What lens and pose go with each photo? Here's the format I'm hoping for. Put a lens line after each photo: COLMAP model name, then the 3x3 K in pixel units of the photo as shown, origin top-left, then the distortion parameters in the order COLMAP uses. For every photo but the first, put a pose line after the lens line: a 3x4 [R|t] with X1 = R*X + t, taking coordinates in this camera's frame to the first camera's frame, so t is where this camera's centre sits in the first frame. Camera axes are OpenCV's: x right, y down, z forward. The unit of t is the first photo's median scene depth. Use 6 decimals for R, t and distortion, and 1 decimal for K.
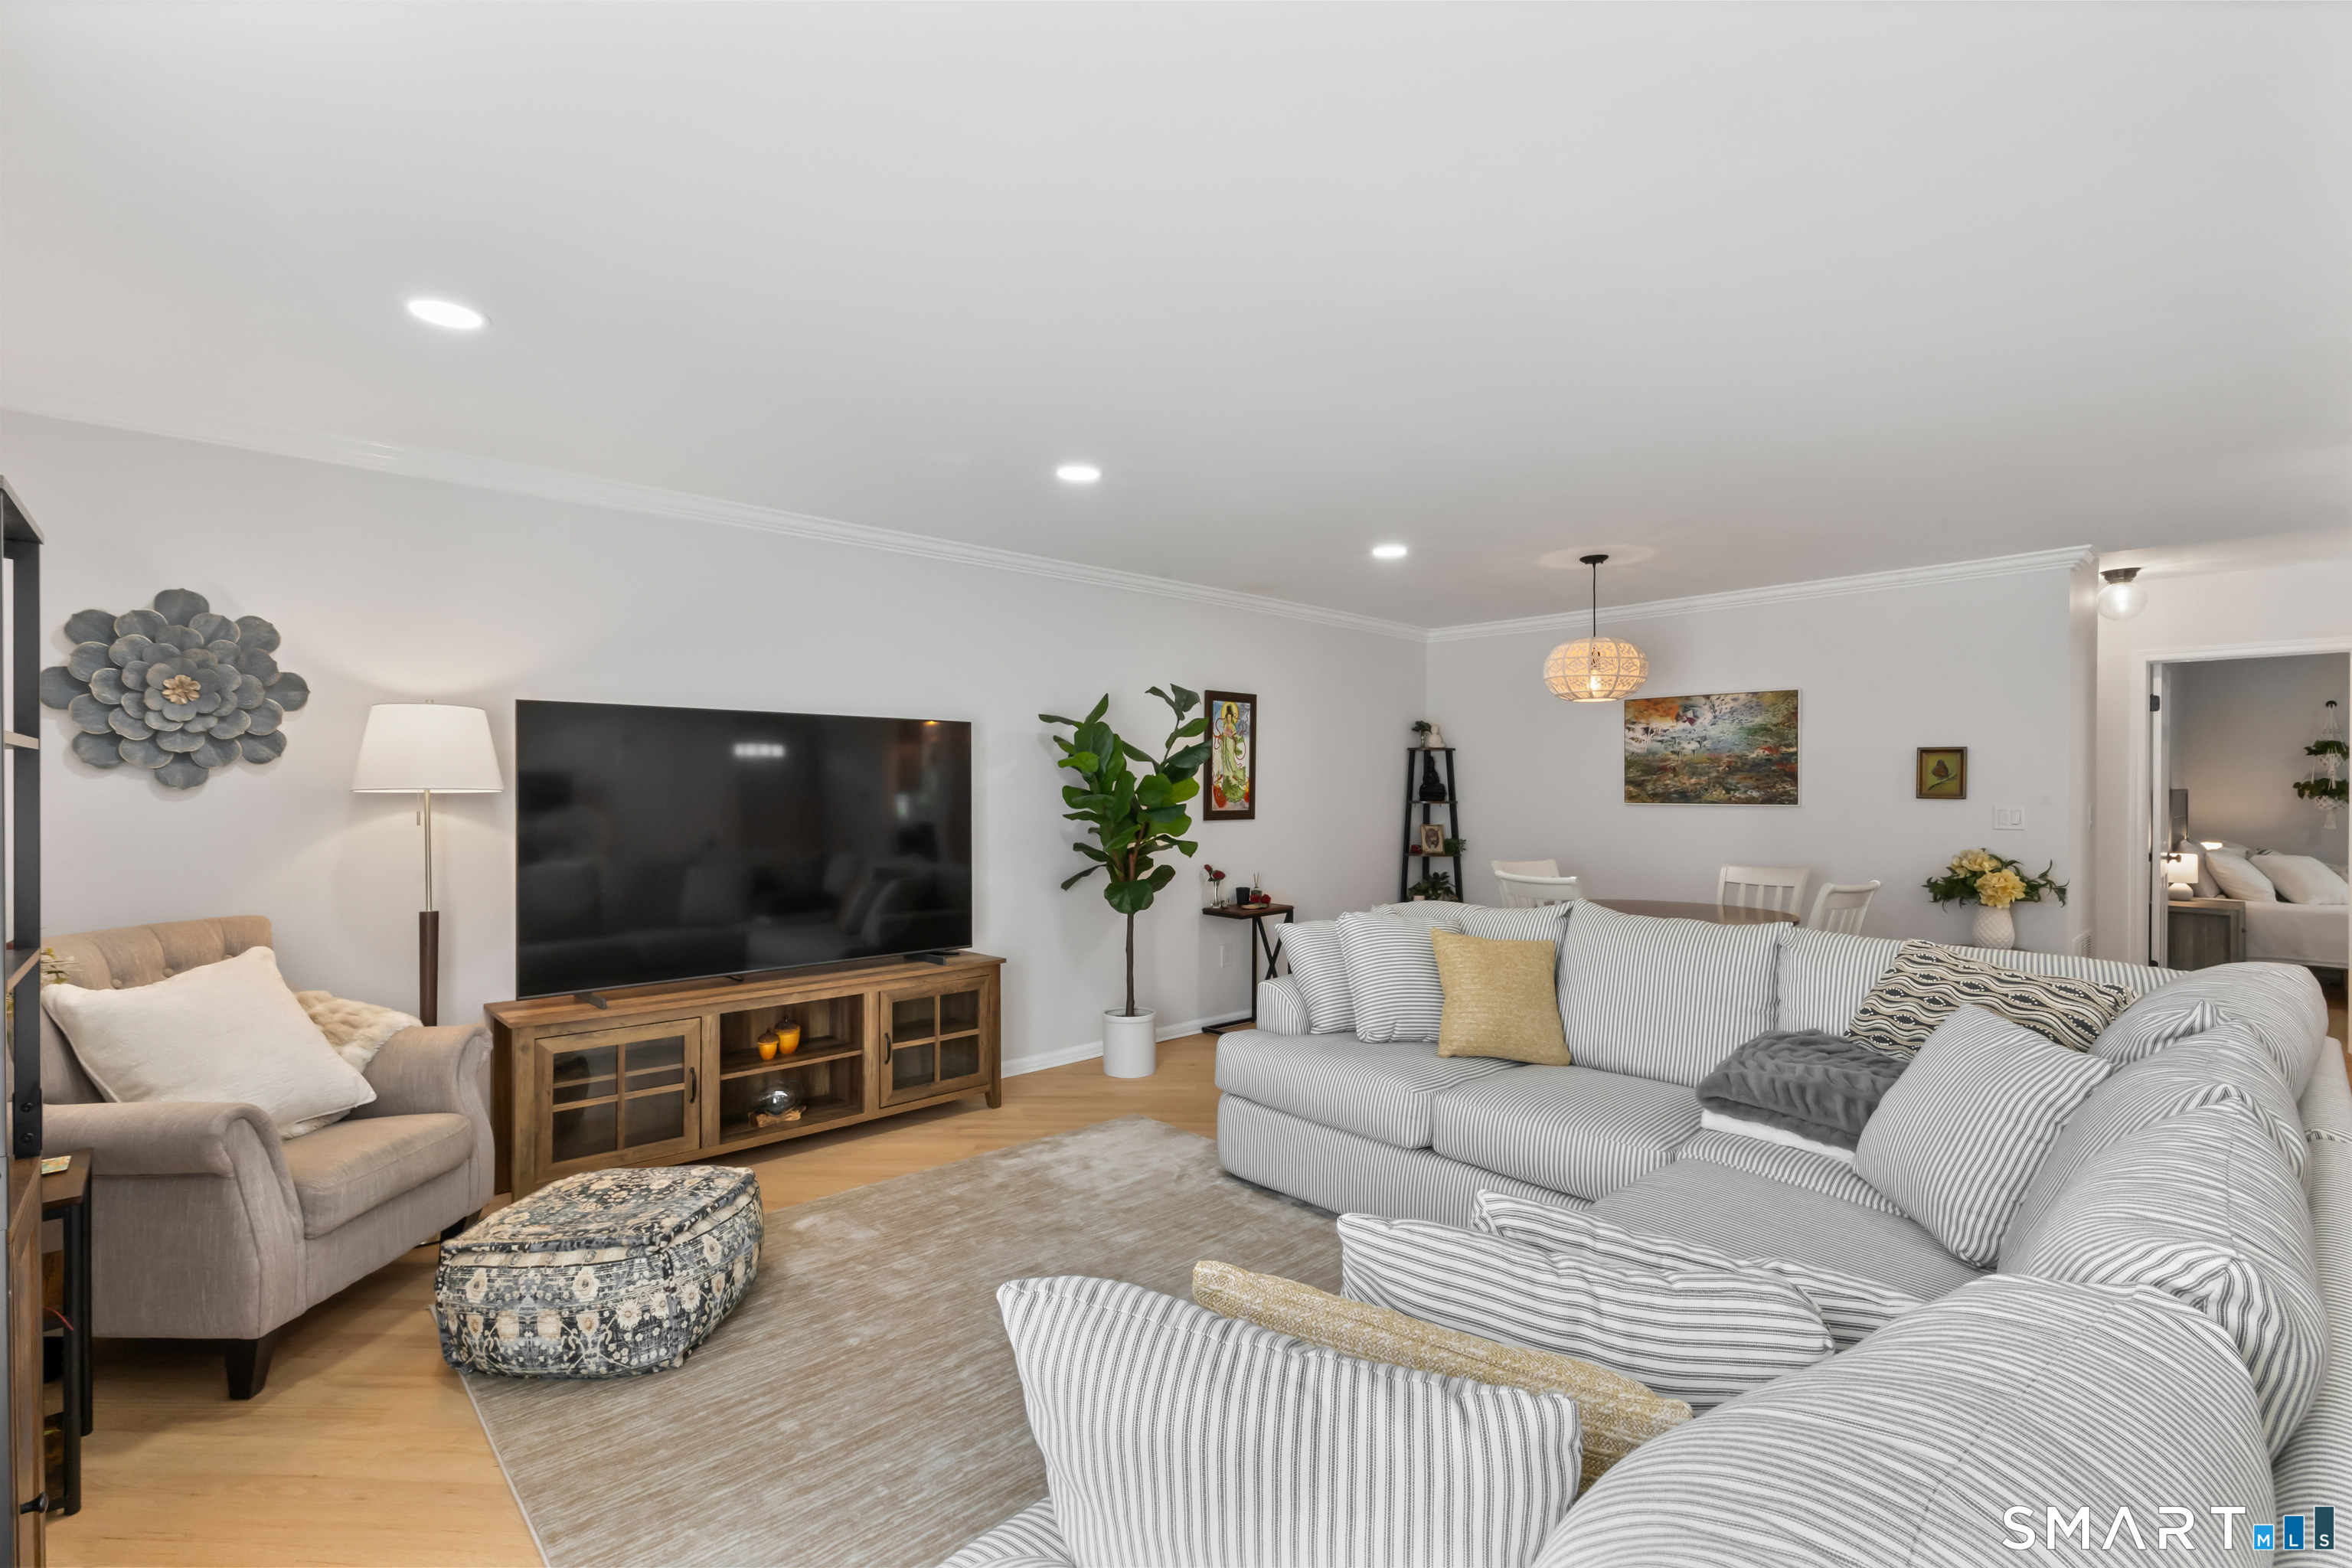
lens RADIAL K [[1048.7, 0, 1141.9], [0, 1048.7, 786.1], [0, 0, 1]] dist [-0.000893, 0.000290]
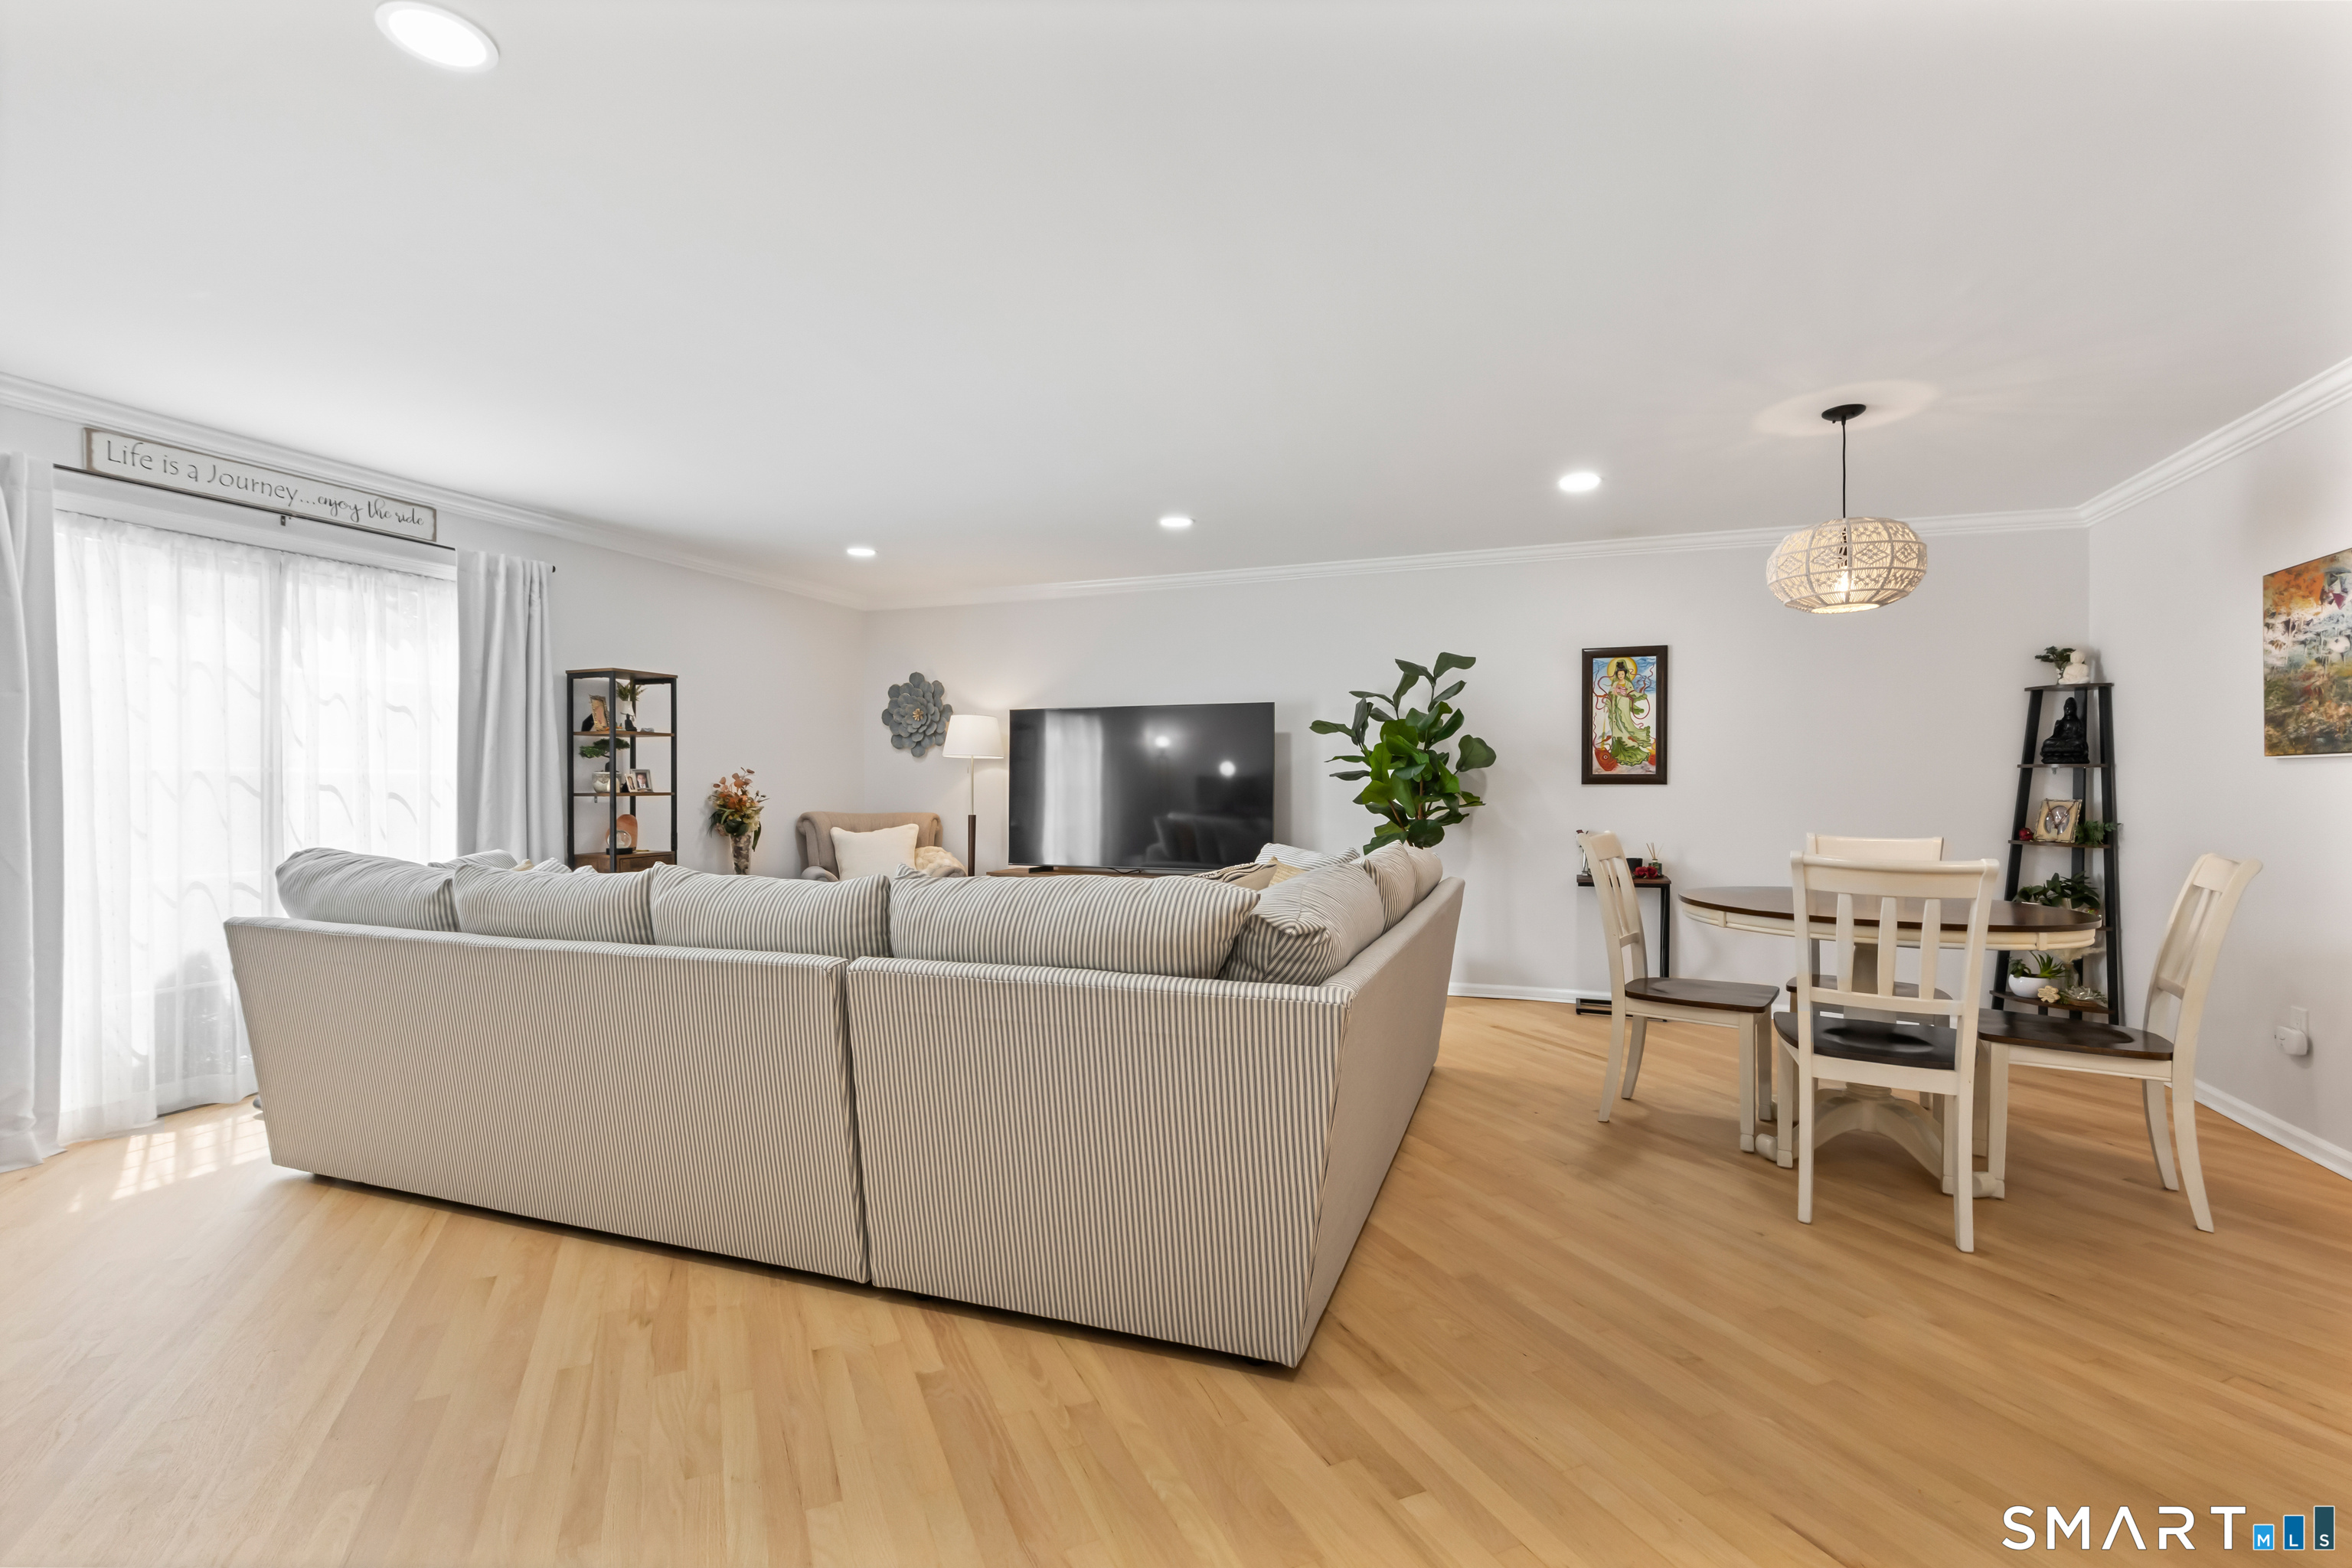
lens RADIAL K [[1048.7, 0, 1171.7], [0, 1048.7, 783.7], [0, 0, 1]] dist [-0.000893, 0.000290]
pose [[0.453475, -0.001032, -0.891268, 0.738213], [-0.001160, 0.999998, -0.001748, 0.034148], [0.891268, 0.001826, 0.453473, 0.226470]]
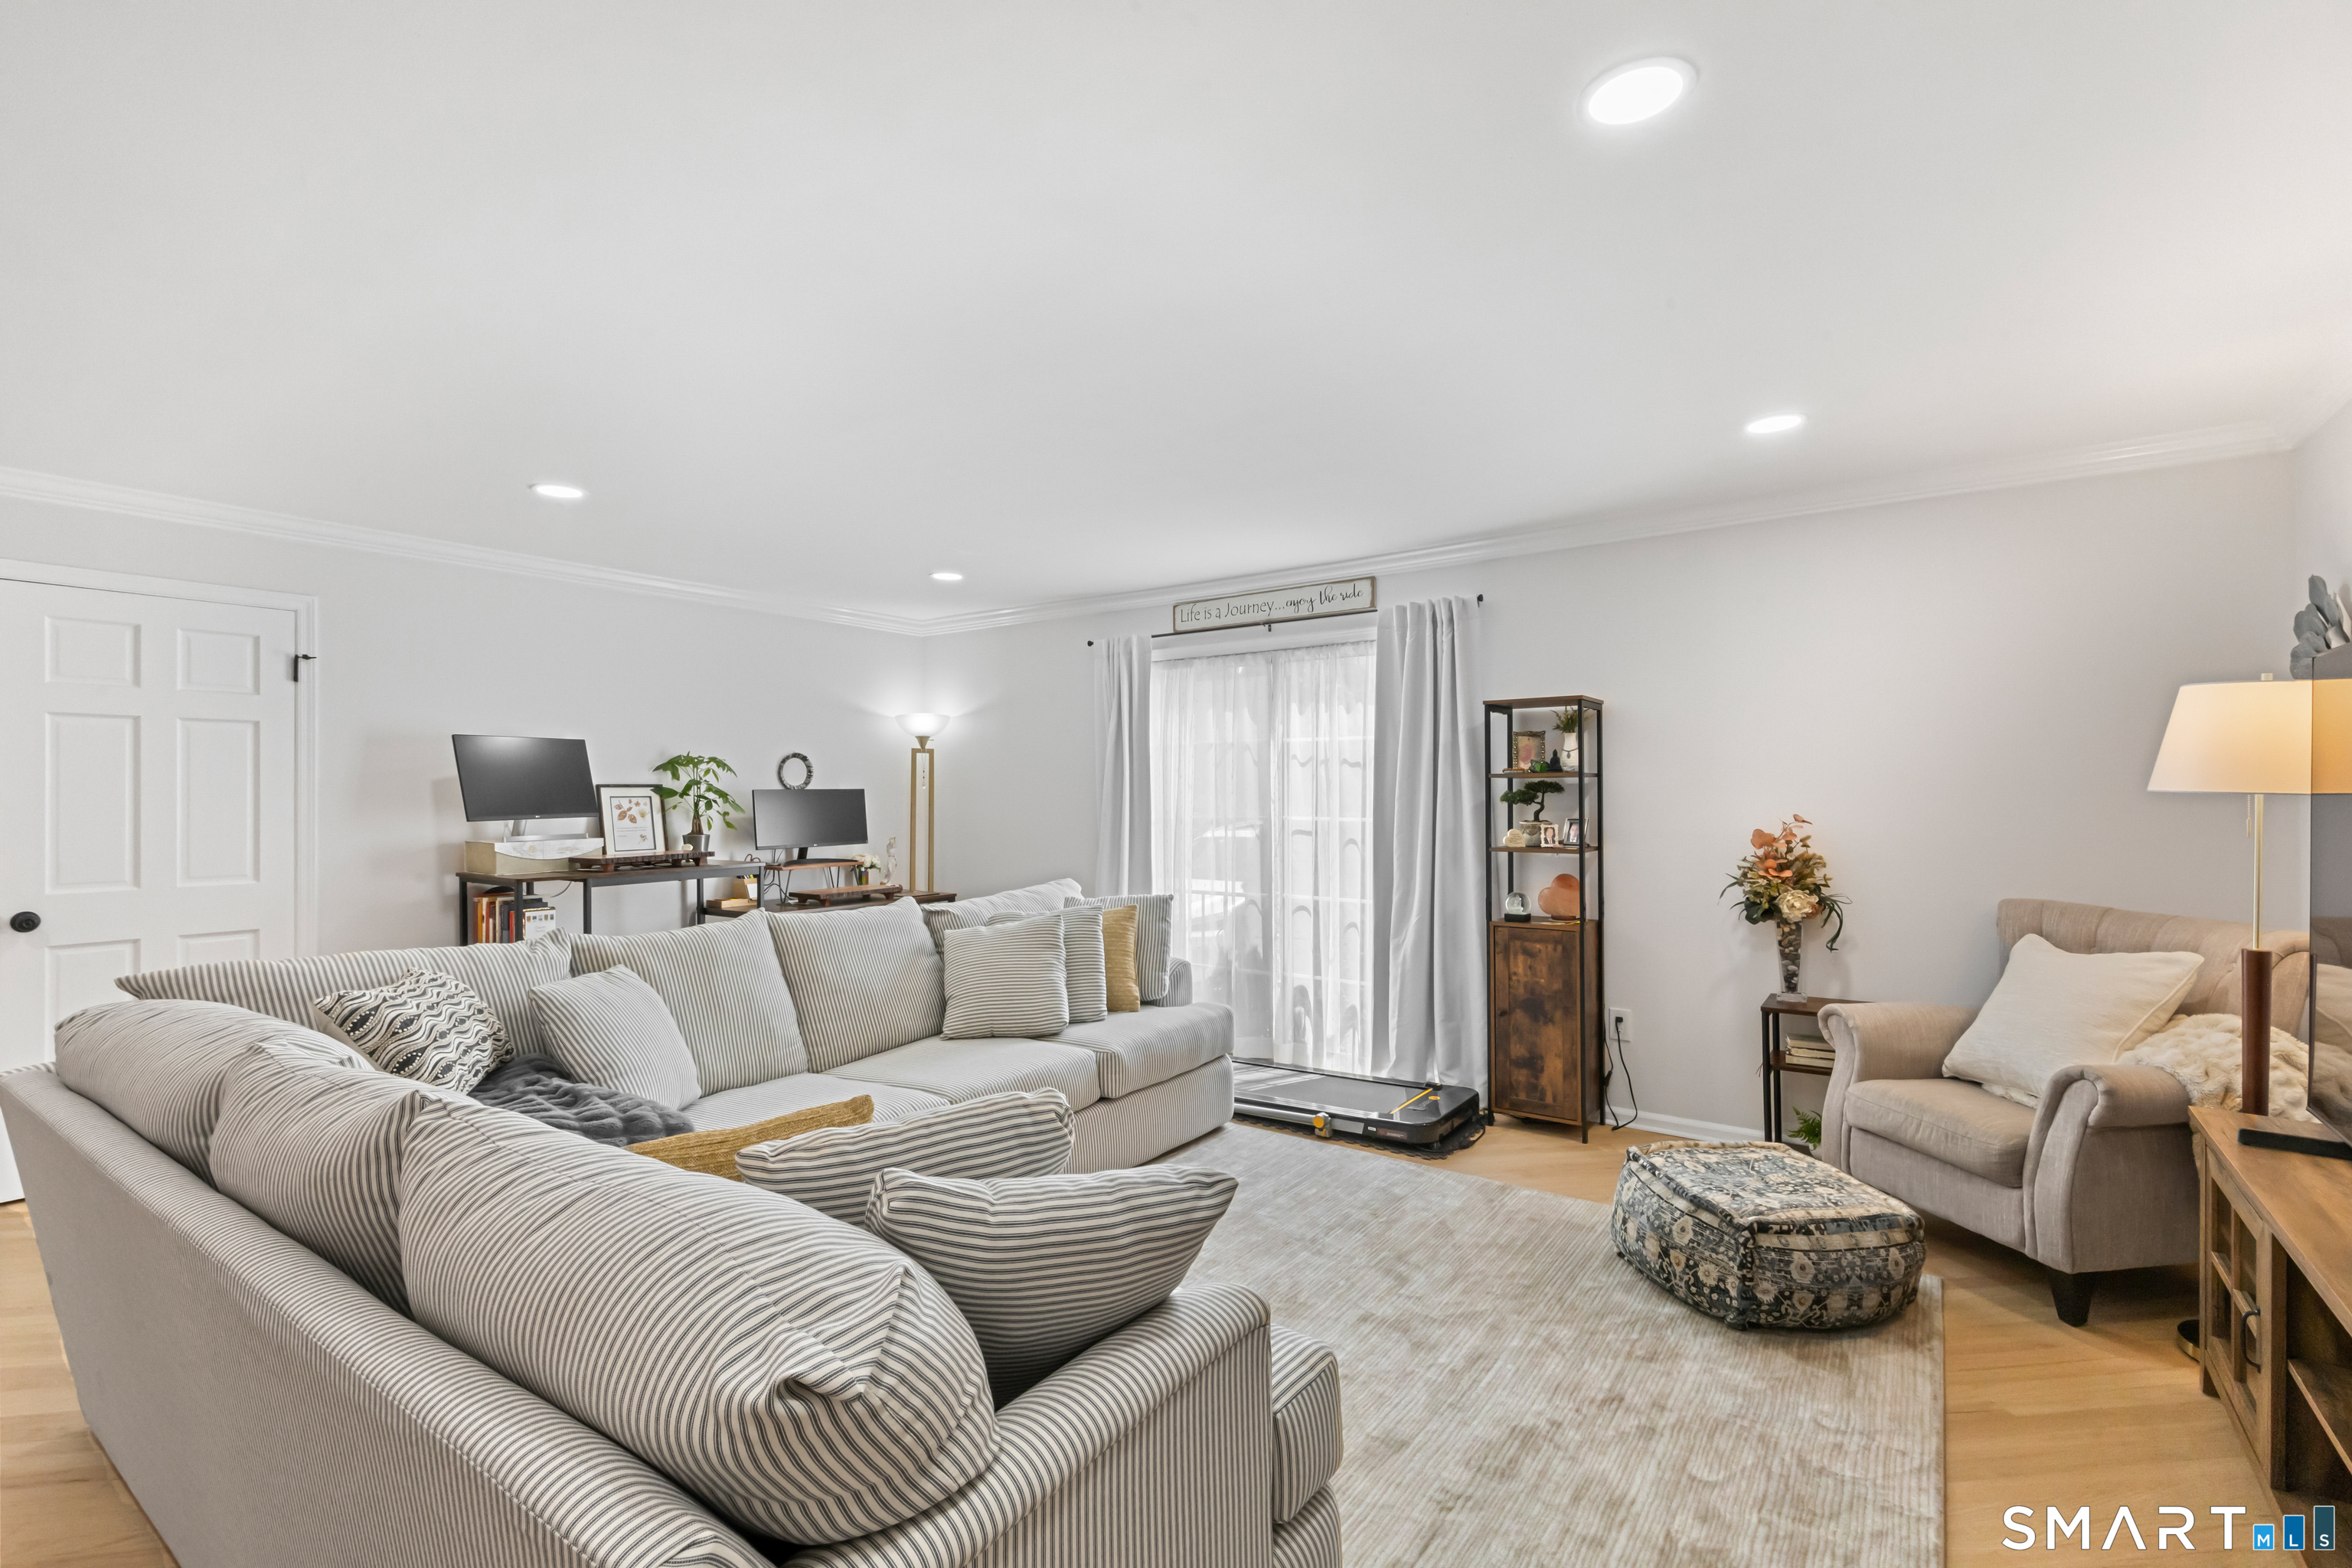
lens RADIAL K [[1048.7, 0, 1179.6], [0, 1048.7, 790.8], [0, 0, 1]] dist [-0.000893, 0.000290]
pose [[-0.977550, 0.002455, -0.210689, 0.134851], [0.002582, 0.999997, -0.000327, 0.000864], [0.210687, -0.000863, -0.977553, 0.869607]]
